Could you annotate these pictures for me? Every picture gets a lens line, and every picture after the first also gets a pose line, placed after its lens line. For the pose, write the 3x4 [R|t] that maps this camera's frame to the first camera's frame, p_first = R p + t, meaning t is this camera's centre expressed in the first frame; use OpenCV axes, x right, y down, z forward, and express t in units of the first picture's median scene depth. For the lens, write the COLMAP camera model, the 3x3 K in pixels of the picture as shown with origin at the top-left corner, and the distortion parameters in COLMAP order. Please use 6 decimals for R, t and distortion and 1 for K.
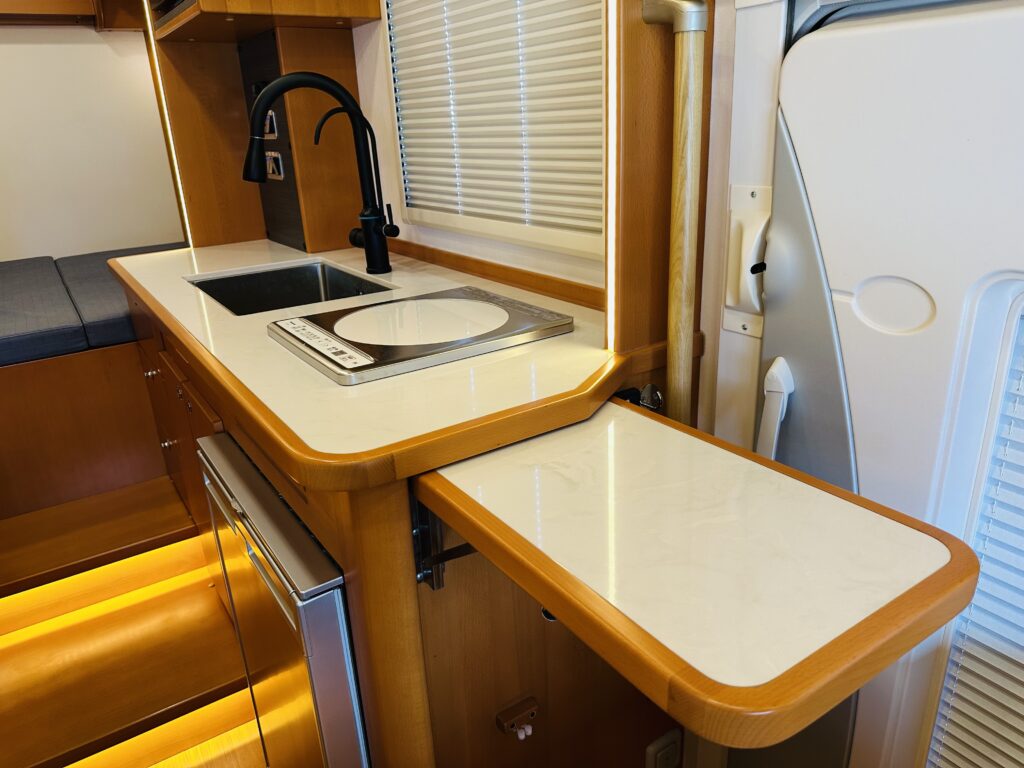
lens RADIAL K [[734.8, 0, 512.0], [0, 734.8, 384.0], [0, 0, 1]] dist [0.006448, 0.003528]
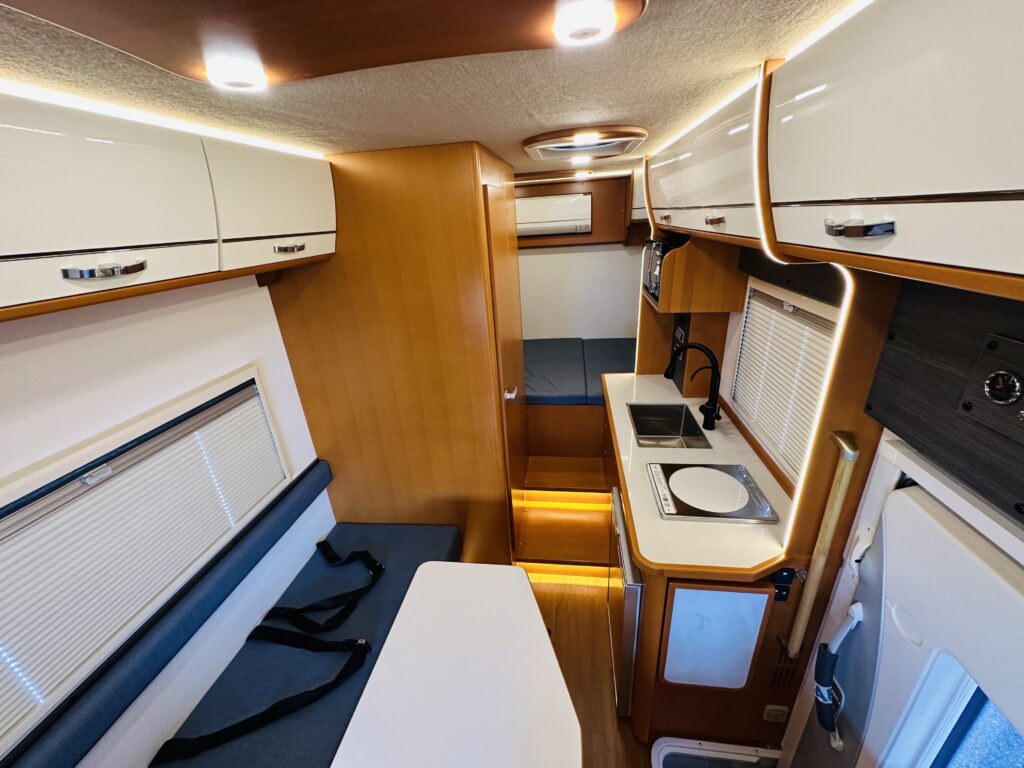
lens RADIAL K [[405.5, 0, 512.0], [0, 405.5, 384.0], [0, 0, 1]] dist [-0.026903, 0.000117]
pose [[0.748089, 0.254872, -0.612701, 0.080976], [-0.205176, 0.966898, 0.151697, -0.341248], [0.631083, 0.012229, 0.775619, -0.292511]]
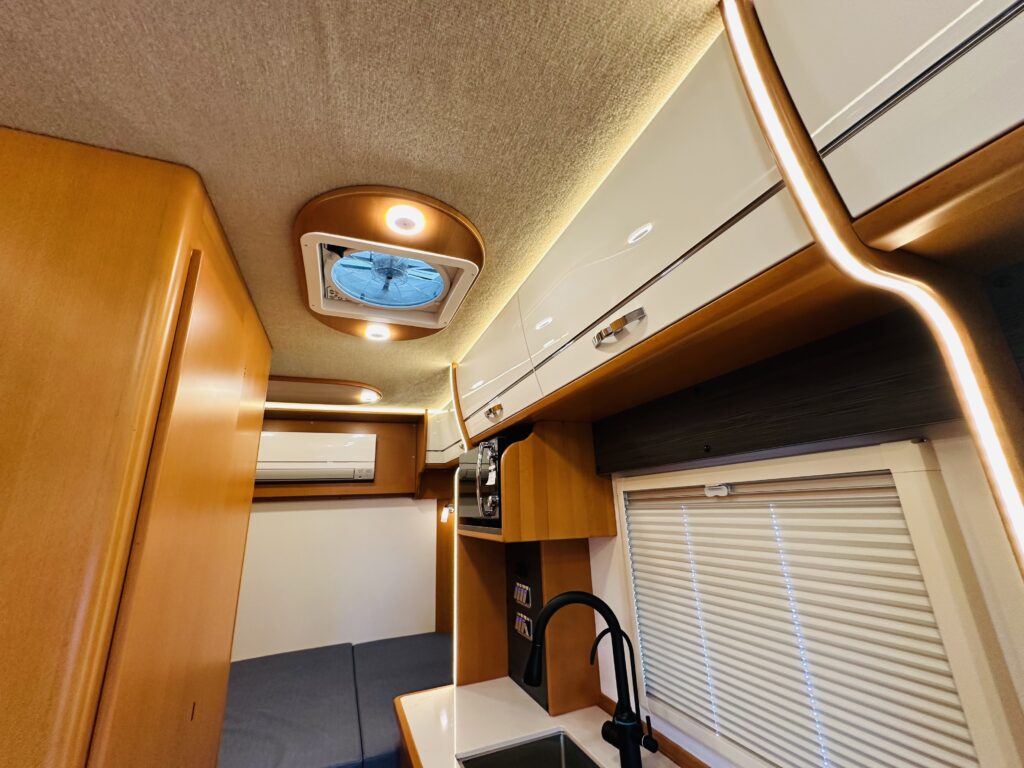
lens RADIAL K [[411.9, 0, 512.0], [0, 411.9, 384.0], [0, 0, 1]] dist [-0.000753, 0.000005]
pose [[0.978542, -0.051102, -0.199610, -0.205393], [-0.076794, 0.808508, -0.583453, -0.254941], [0.191202, 0.586262, 0.787235, 0.165334]]
